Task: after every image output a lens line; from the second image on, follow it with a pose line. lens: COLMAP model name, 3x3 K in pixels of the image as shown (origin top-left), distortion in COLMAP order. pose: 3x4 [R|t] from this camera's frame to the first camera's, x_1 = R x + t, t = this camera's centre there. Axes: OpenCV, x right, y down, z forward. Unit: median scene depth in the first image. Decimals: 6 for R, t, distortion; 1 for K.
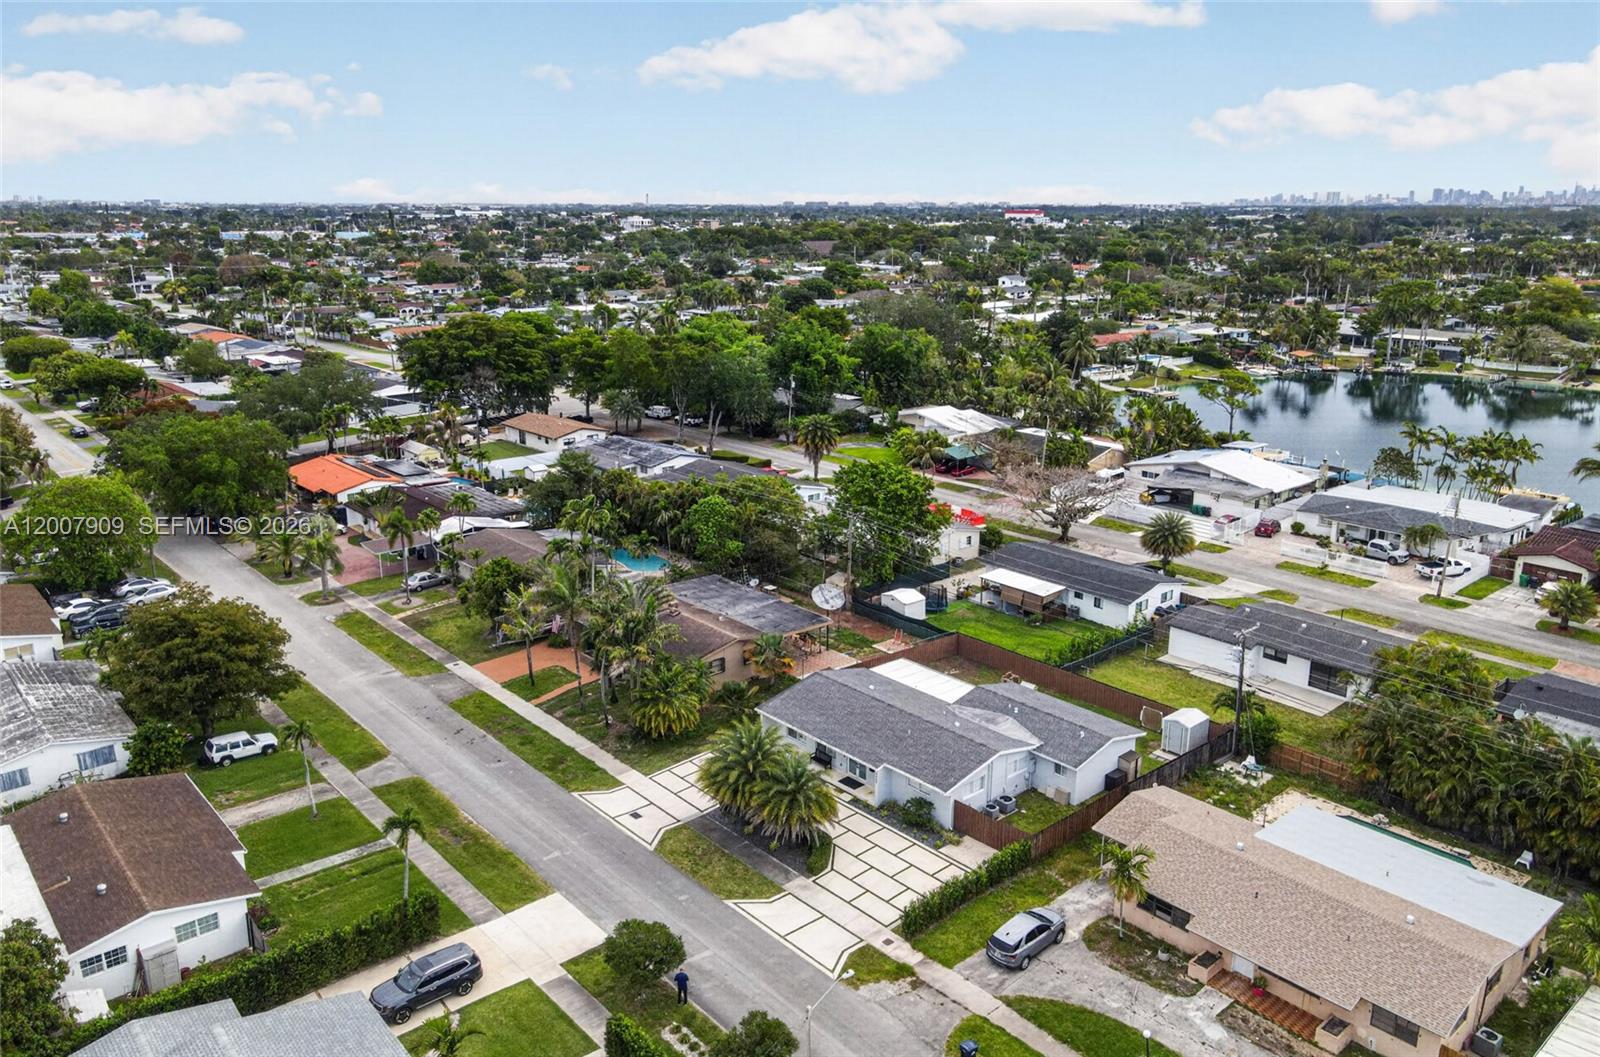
lens RADIAL K [[1165.9, 0, 800.0], [0, 1165.9, 528.5], [0, 0, 1]] dist [0.005016, 0.001859]
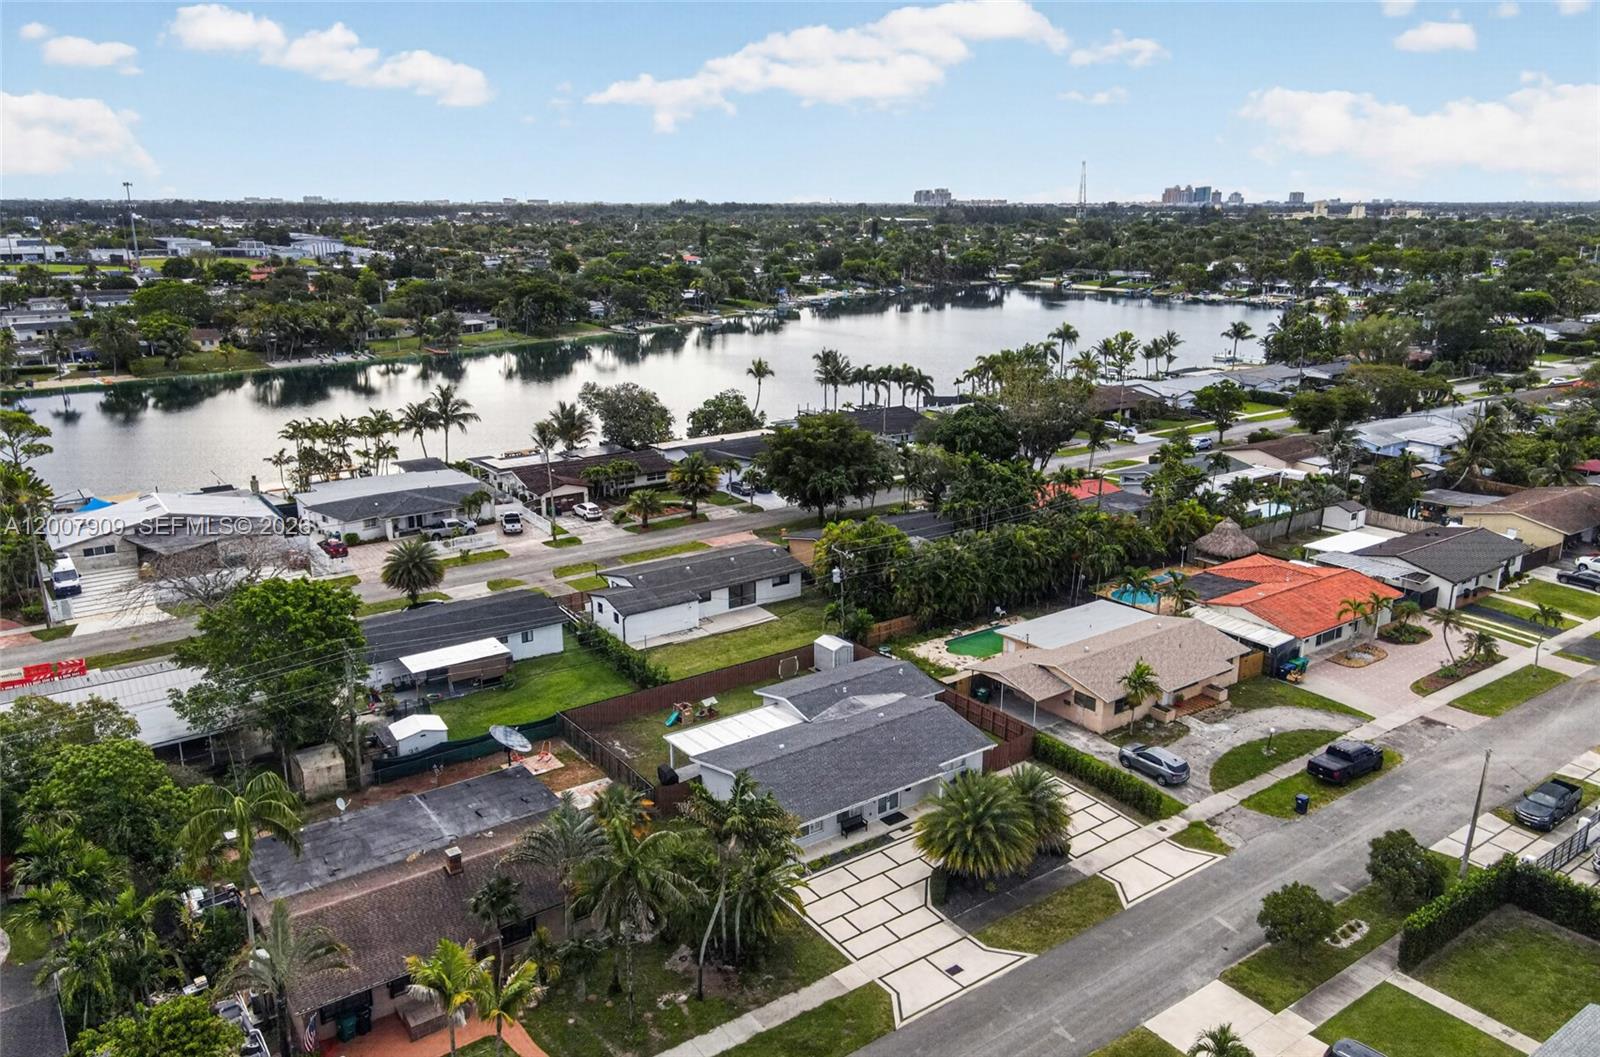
lens RADIAL K [[1165.9, 0, 800.0], [0, 1165.9, 528.5], [0, 0, 1]] dist [0.005016, 0.001859]
pose [[0.094720, -0.270618, 0.958016, -0.802190], [0.266212, 0.934181, 0.237565, -0.244221], [-0.959249, 0.232533, 0.160527, 0.869807]]
